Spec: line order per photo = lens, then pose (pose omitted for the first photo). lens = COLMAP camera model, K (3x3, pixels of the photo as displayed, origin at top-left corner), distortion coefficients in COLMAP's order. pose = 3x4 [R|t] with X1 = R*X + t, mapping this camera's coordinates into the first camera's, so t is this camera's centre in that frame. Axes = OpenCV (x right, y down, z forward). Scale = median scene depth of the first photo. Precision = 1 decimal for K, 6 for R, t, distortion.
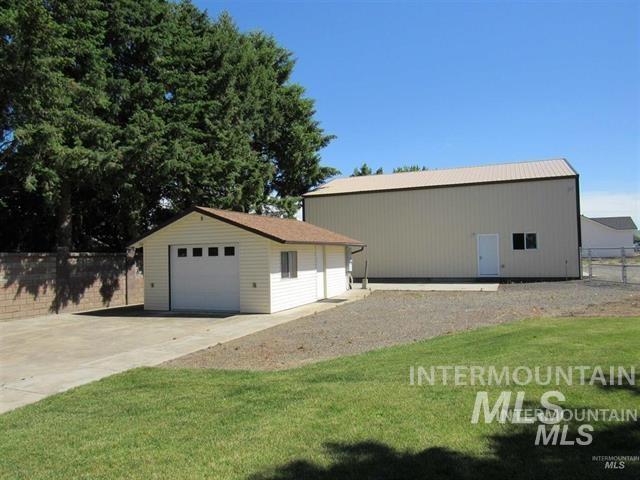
lens RADIAL K [[459.4, 0, 319.6], [0, 459.4, 235.4], [0, 0, 1]] dist [-0.048011, -0.007479]
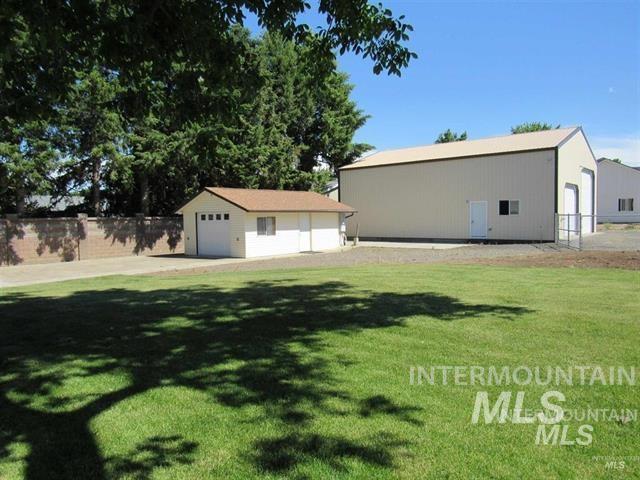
lens RADIAL K [[459.4, 0, 321.5], [0, 459.4, 245.6], [0, 0, 1]] dist [-0.048011, -0.007479]
pose [[0.946636, 0.026007, -0.321254, 0.485777], [0.009432, 0.994077, 0.108269, -0.026142], [0.322167, -0.105521, 0.940784, -0.275005]]
